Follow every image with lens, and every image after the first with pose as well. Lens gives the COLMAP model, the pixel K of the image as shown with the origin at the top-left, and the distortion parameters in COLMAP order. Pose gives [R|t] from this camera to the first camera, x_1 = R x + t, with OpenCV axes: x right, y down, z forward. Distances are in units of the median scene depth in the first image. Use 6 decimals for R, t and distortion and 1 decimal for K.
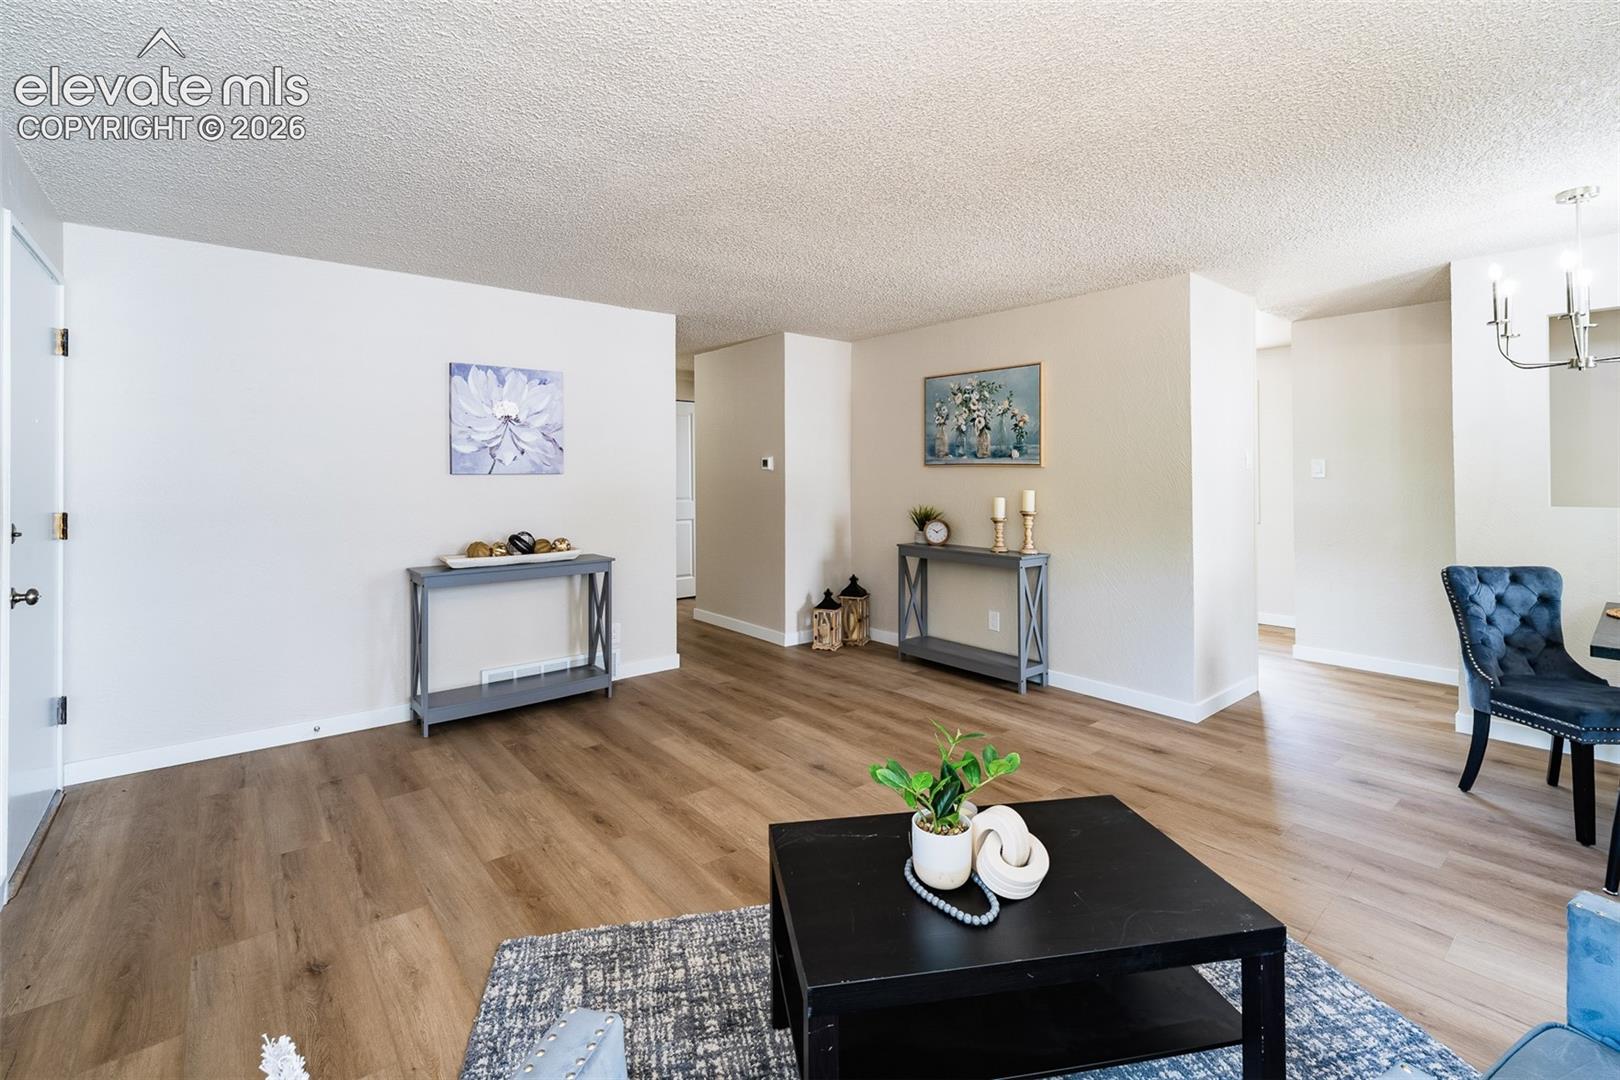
lens RADIAL K [[712.1, 0, 825.2], [0, 712.1, 497.8], [0, 0, 1]] dist [0.002965, -0.000302]
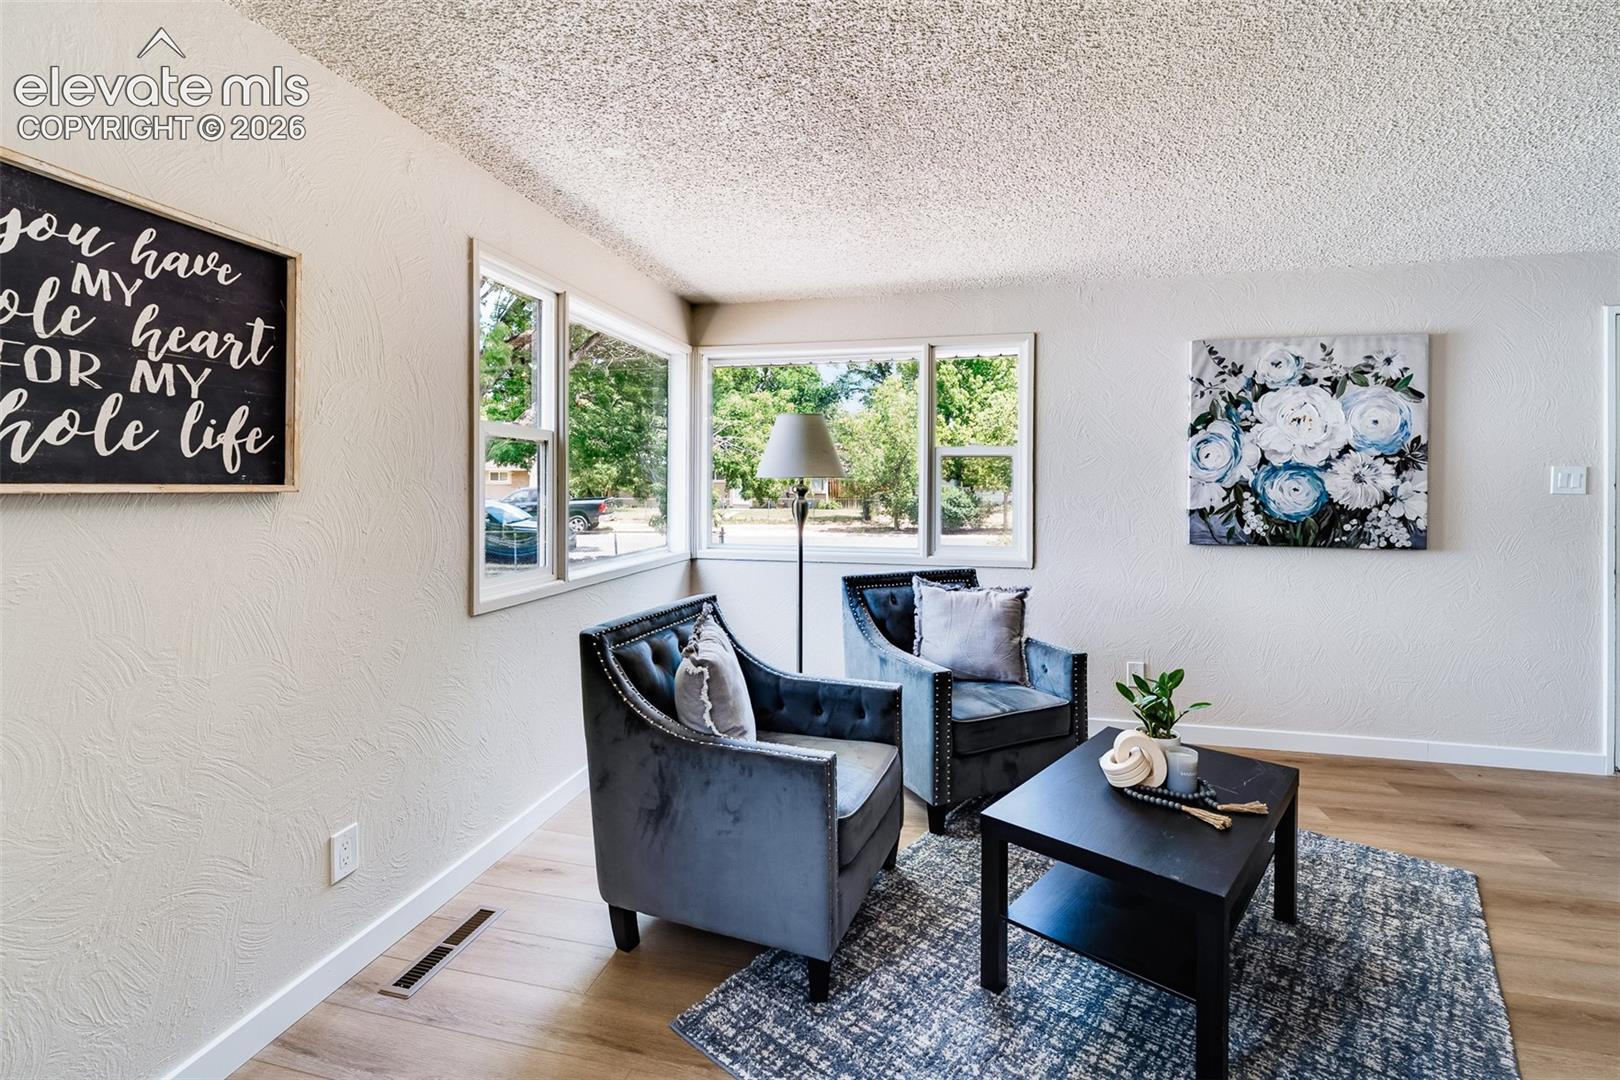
lens RADIAL K [[728.7, 0, 809.4], [0, 728.7, 487.8], [0, 0, 1]] dist [0.015929, -0.000708]
pose [[-0.801342, 0.000151, -0.598207, 0.519433], [-0.020642, 0.999397, 0.027905, -0.018365], [0.597850, 0.034710, -0.800856, 0.569624]]
